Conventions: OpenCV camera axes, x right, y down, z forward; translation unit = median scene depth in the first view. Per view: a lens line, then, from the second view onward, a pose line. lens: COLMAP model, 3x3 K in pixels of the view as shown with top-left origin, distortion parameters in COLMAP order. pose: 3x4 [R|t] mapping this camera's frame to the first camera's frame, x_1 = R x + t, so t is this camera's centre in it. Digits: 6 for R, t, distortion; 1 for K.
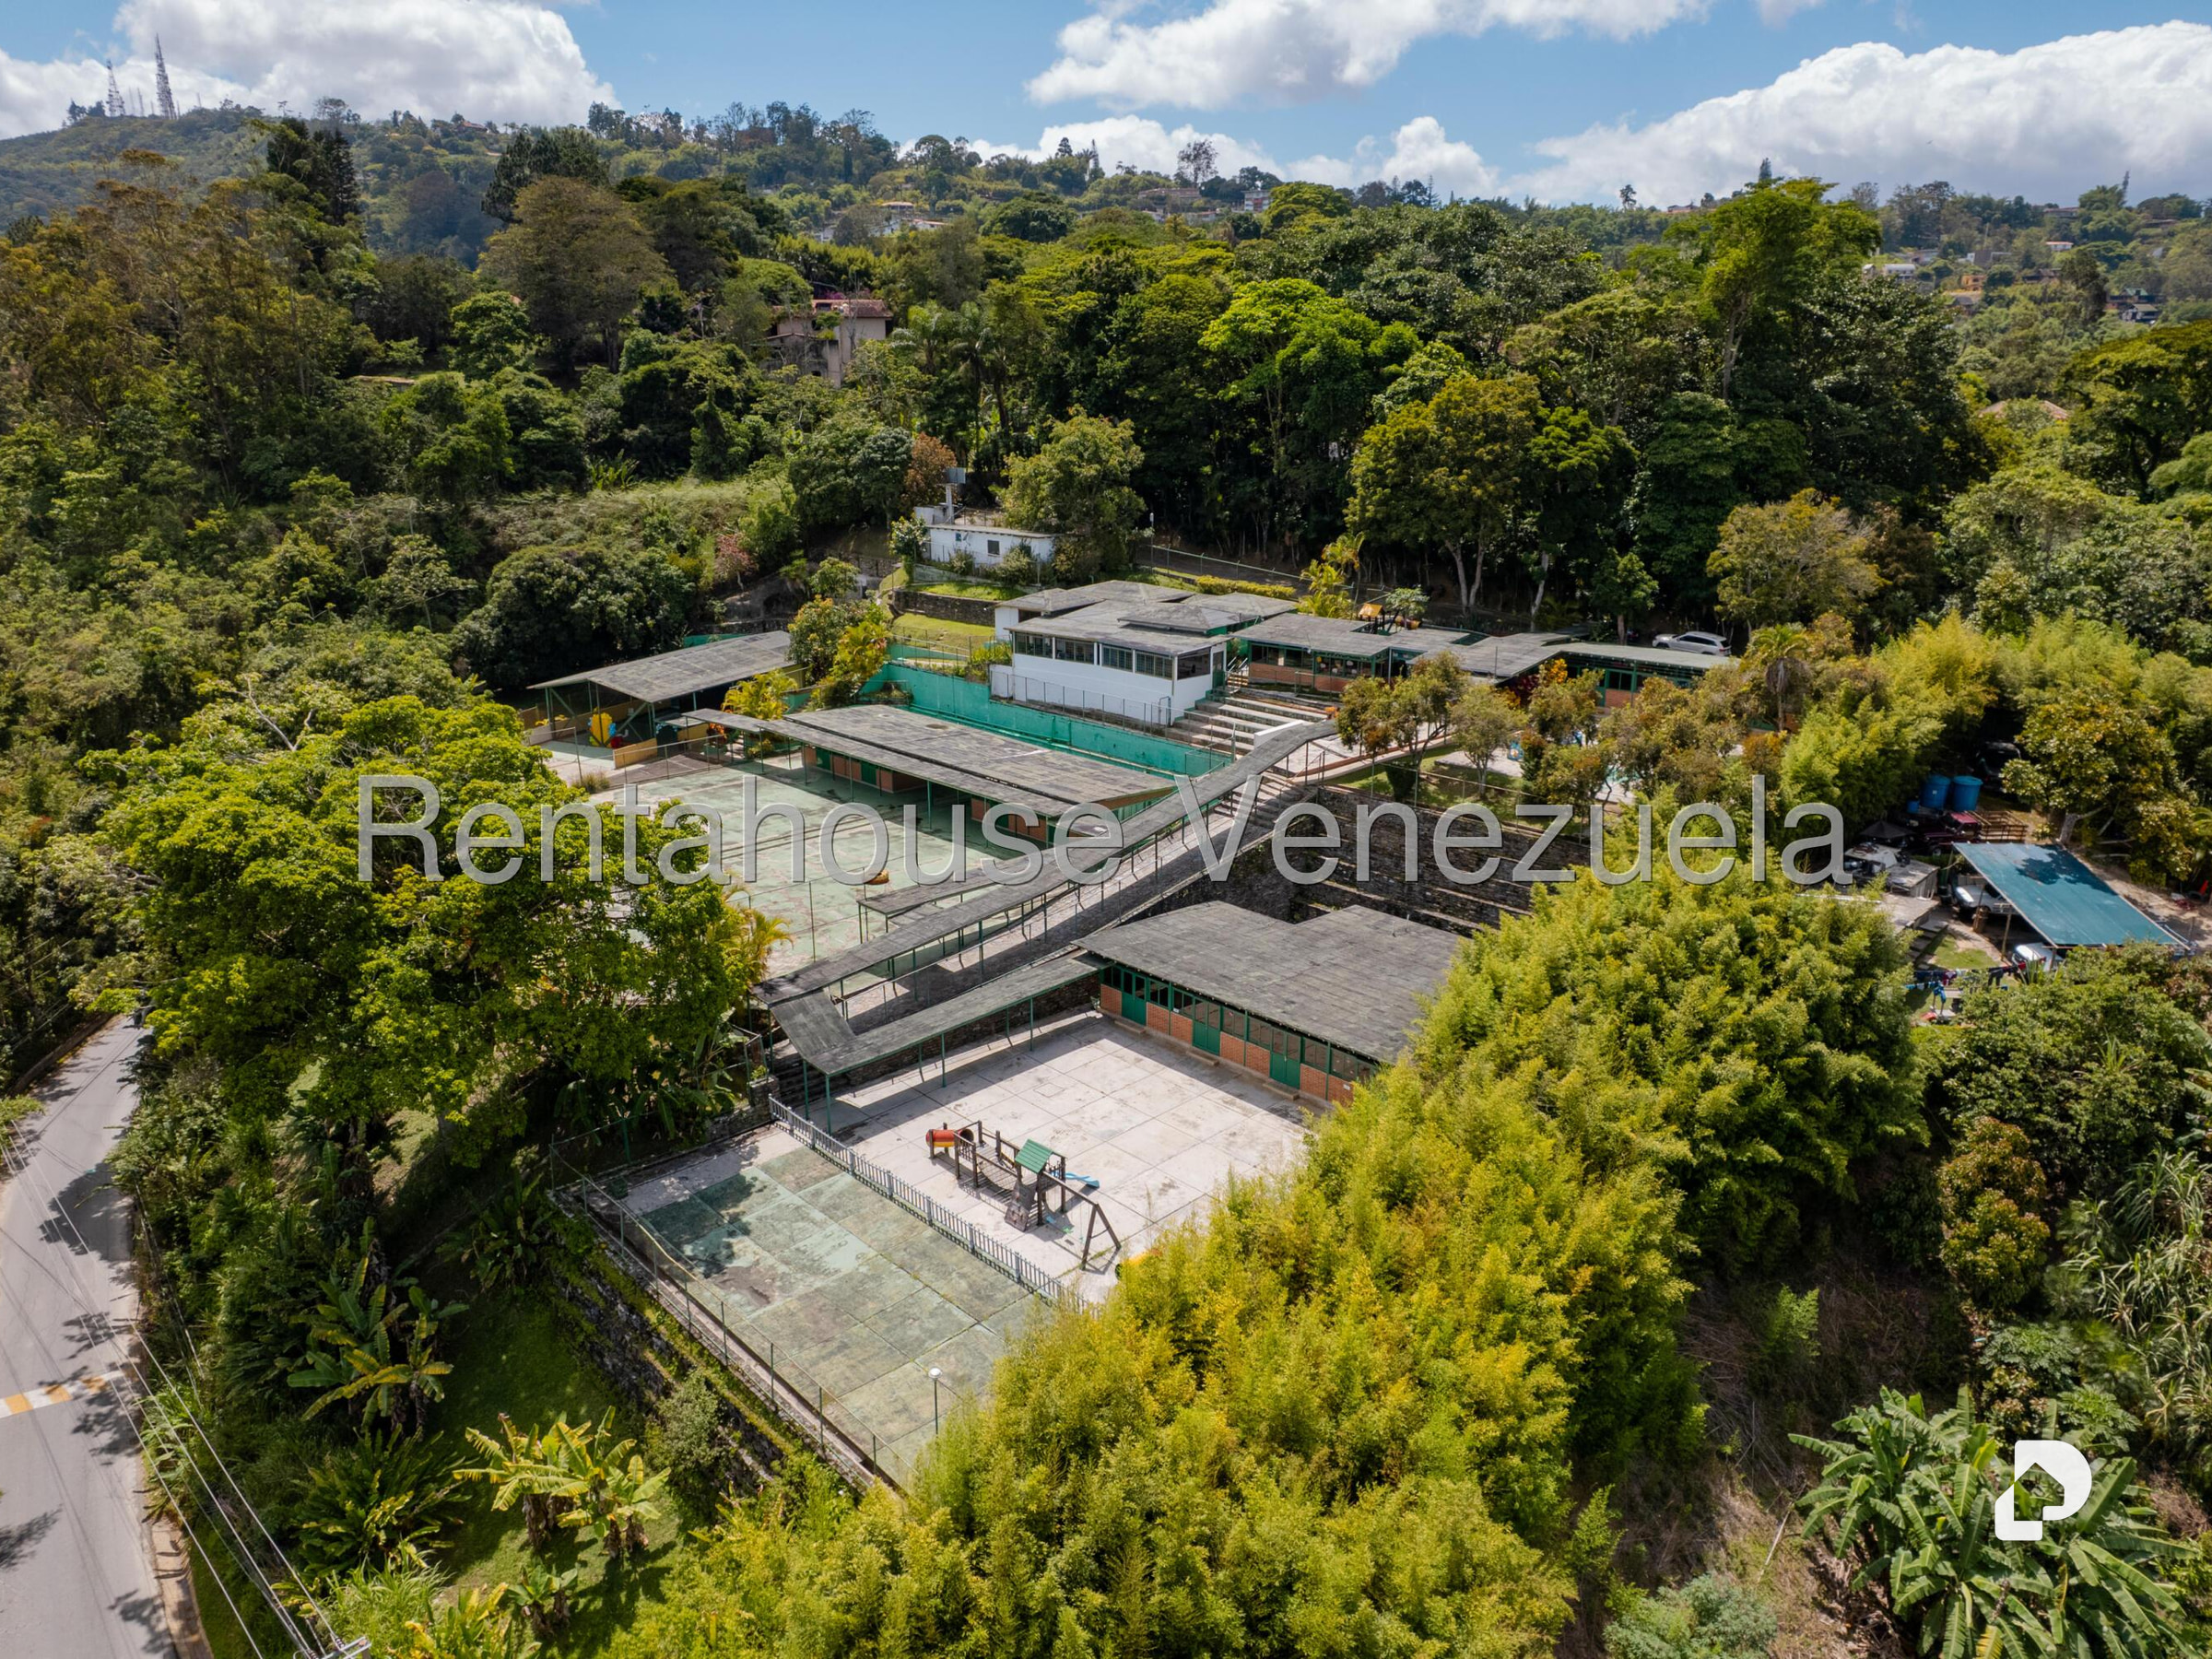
lens RADIAL K [[1586.3, 0, 1102.9], [0, 1586.3, 836.8], [0, 0, 1]] dist [-0.076872, 0.068337]
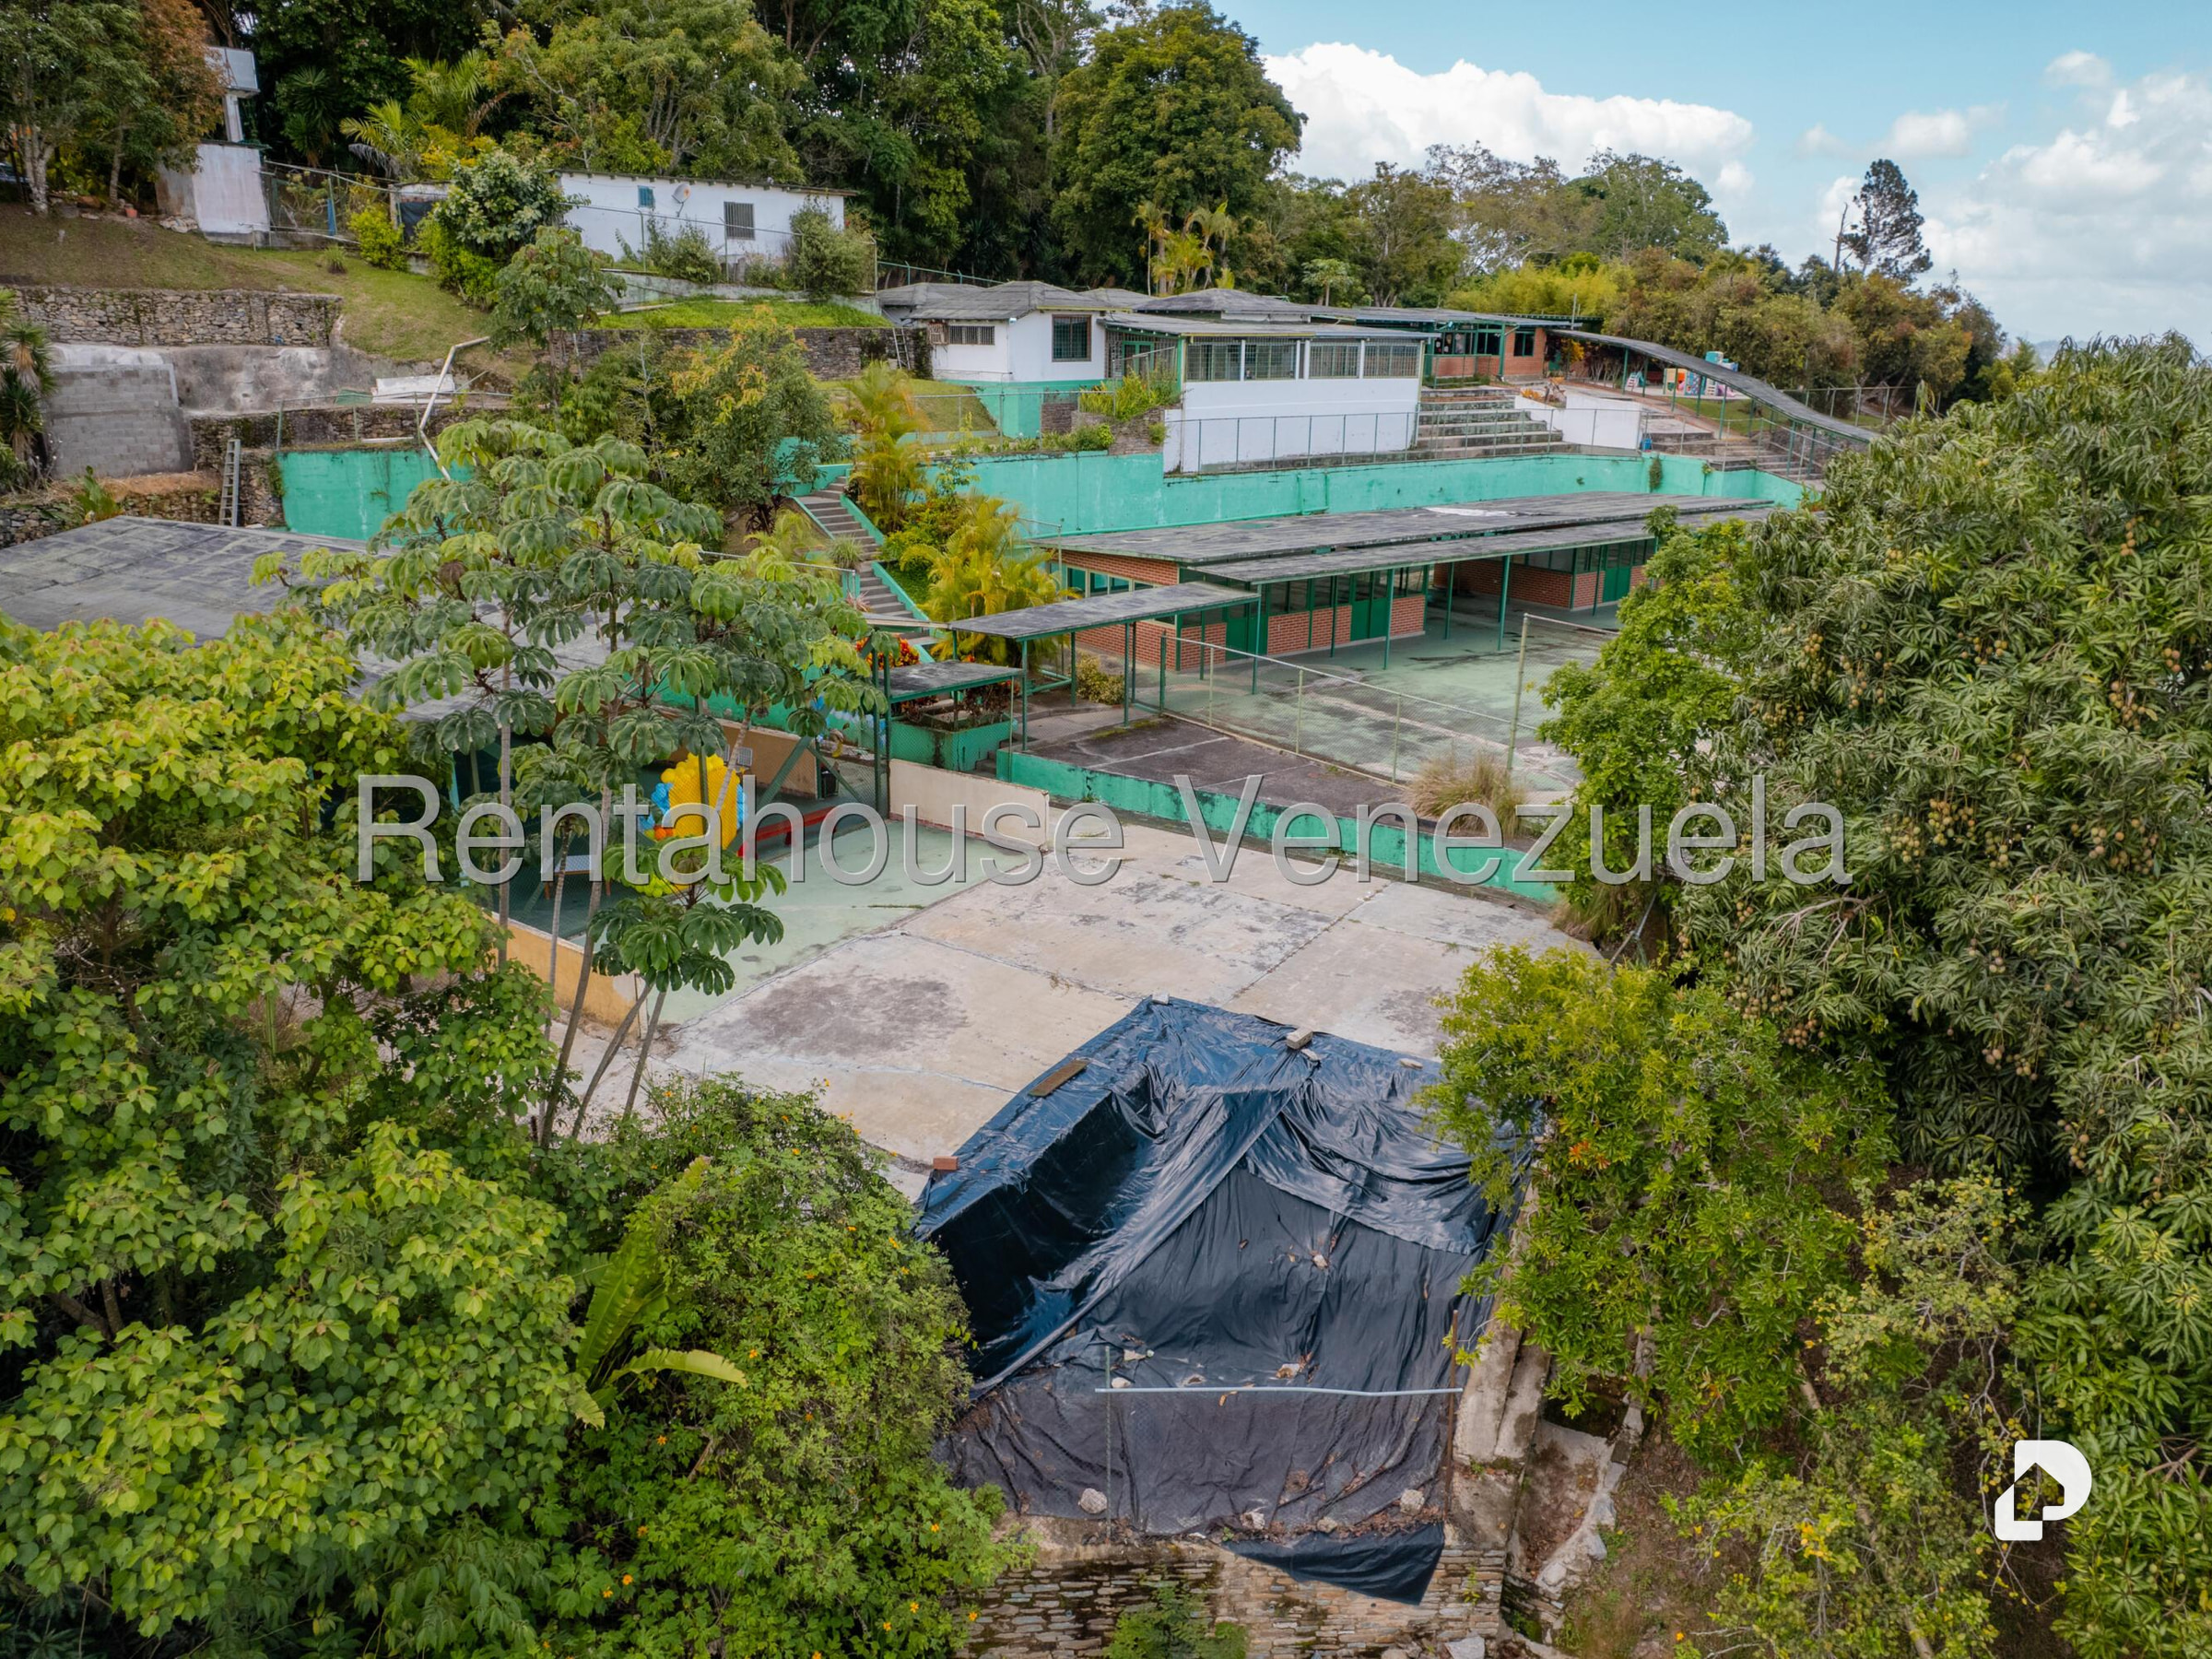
lens RADIAL K [[1586.3, 0, 1116.4], [0, 1586.3, 849.3], [0, 0, 1]] dist [-0.076872, 0.068337]
pose [[0.077624, -0.317652, 0.945025, -0.523578], [0.275815, 0.917732, 0.285823, -0.111295], [-0.958071, 0.238465, 0.158851, 0.836331]]
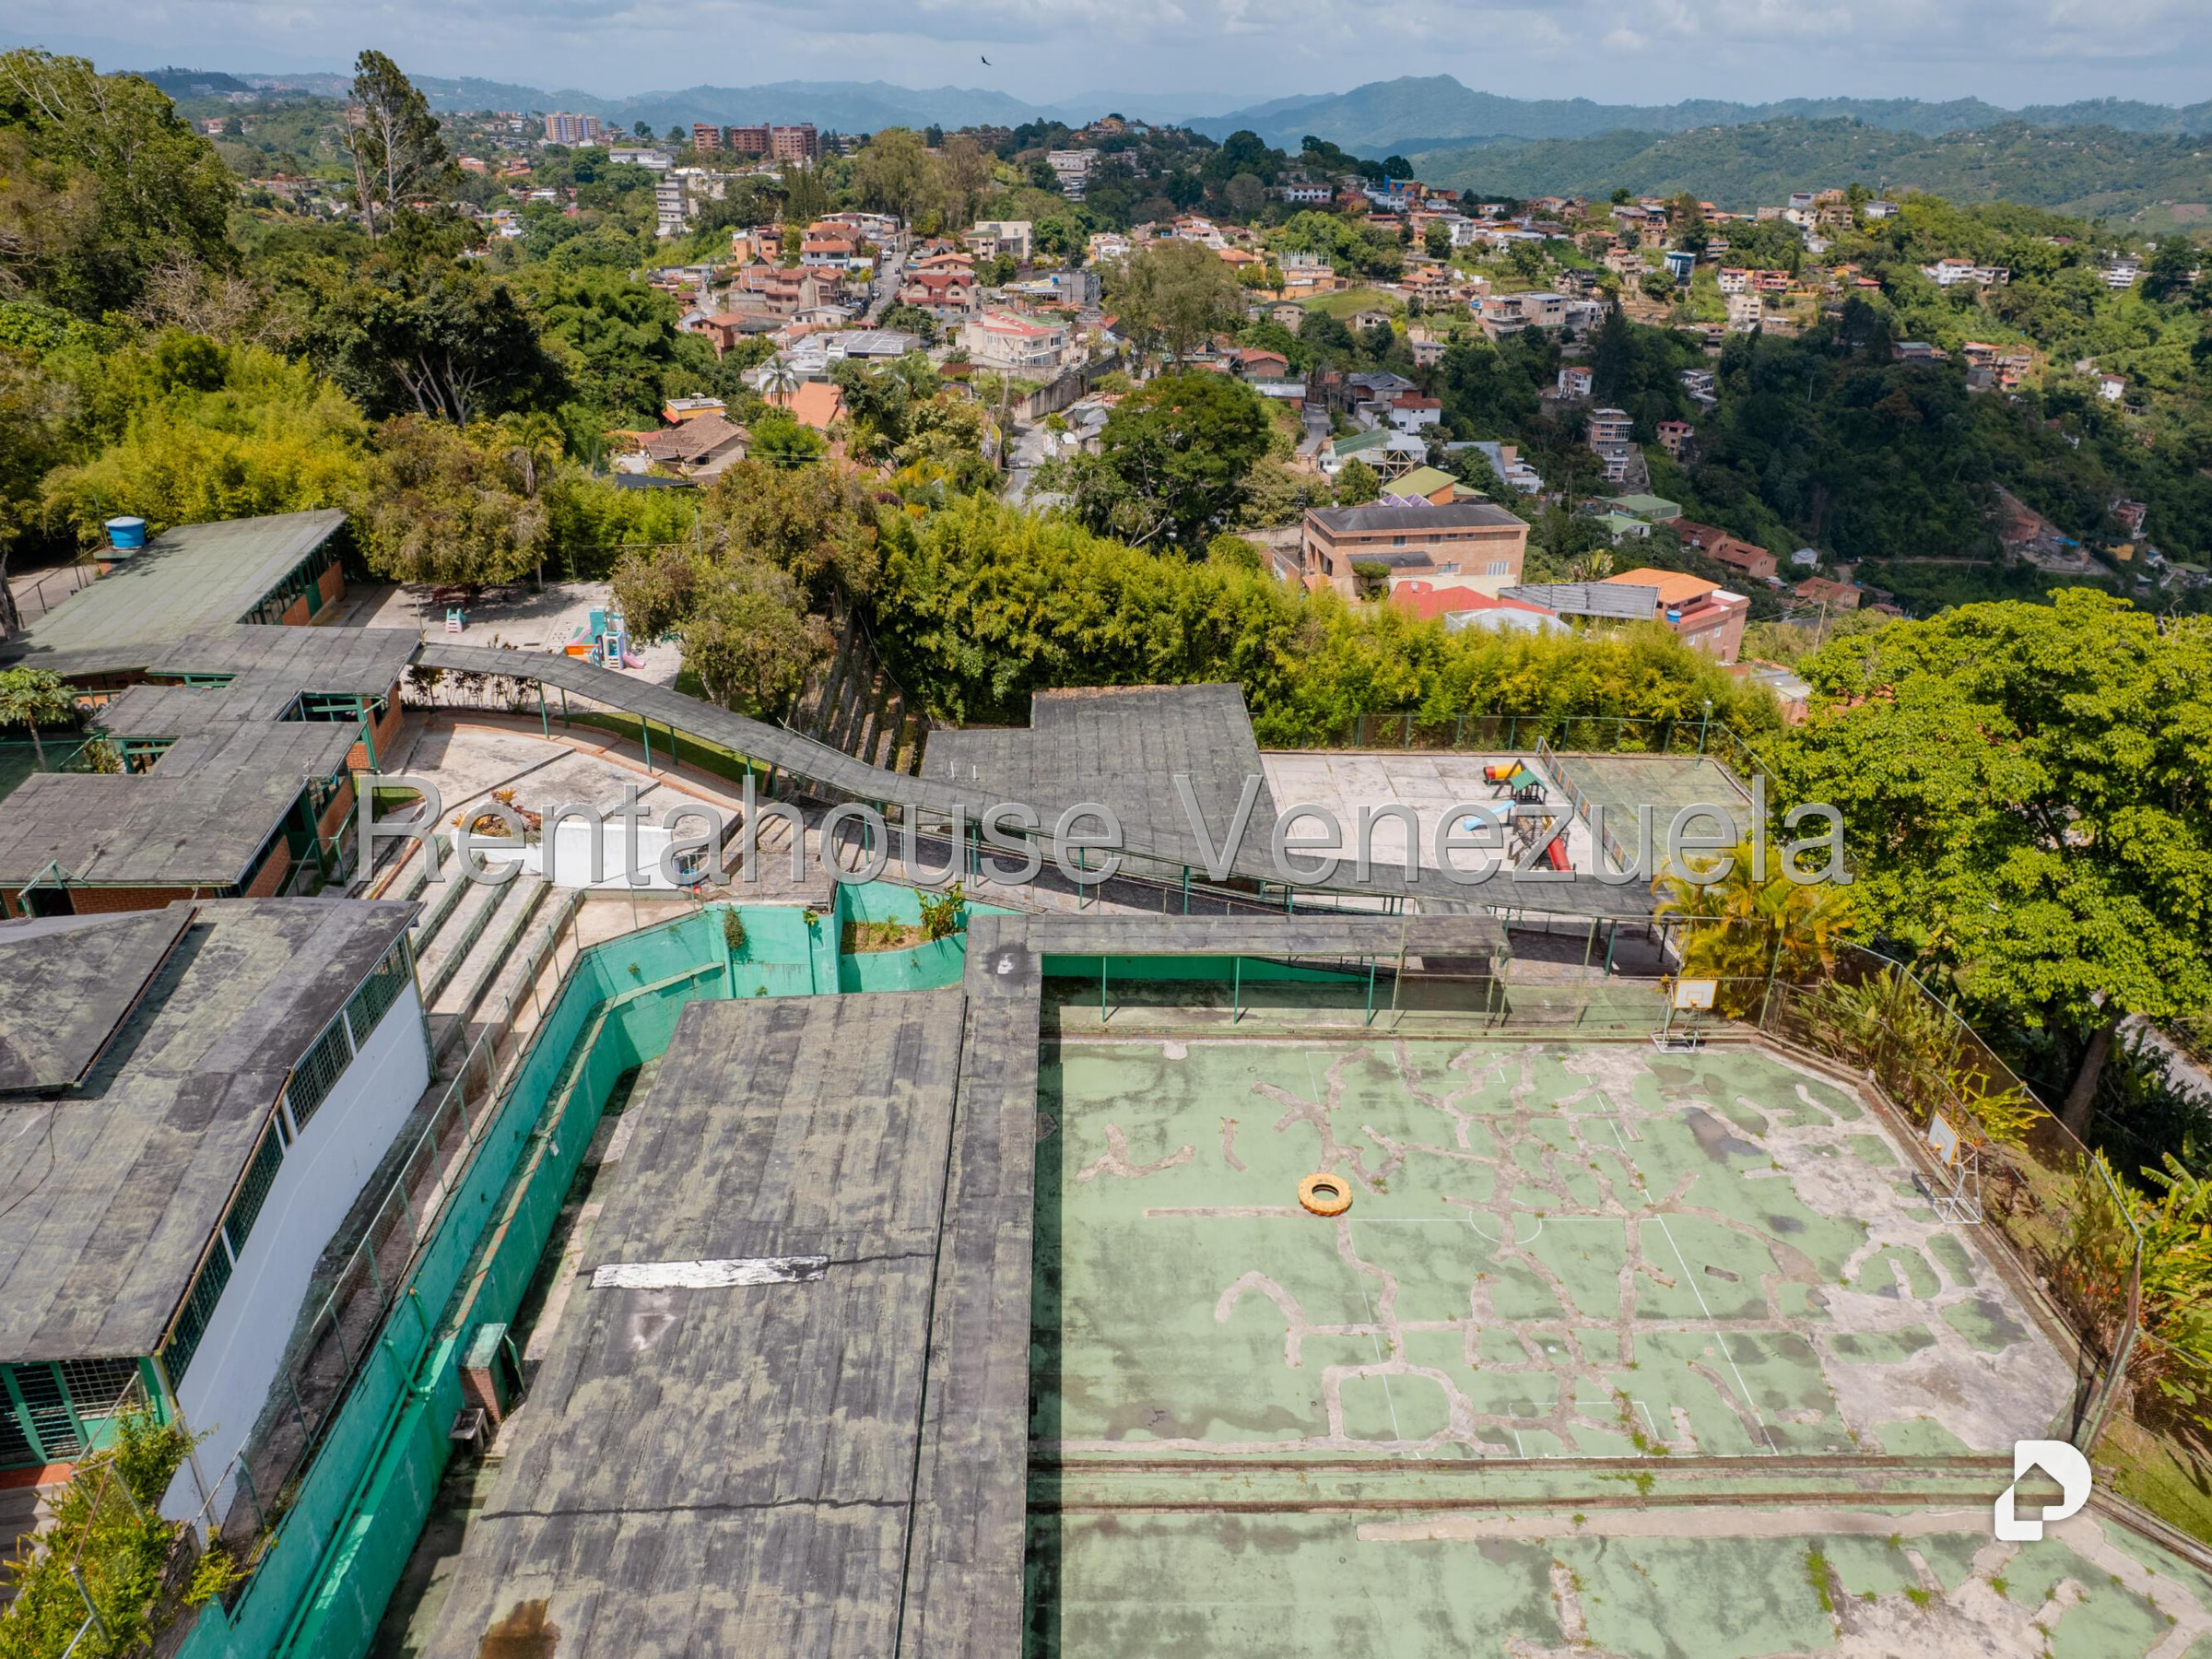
lens RADIAL K [[1586.3, 0, 1100.1], [0, 1586.3, 848.3], [0, 0, 1]] dist [-0.076872, 0.068337]
pose [[-0.740932, -0.303554, 0.599061, -0.245811], [0.187789, 0.762789, 0.618780, -0.264698], [-0.644790, 0.570971, -0.508170, 0.840606]]
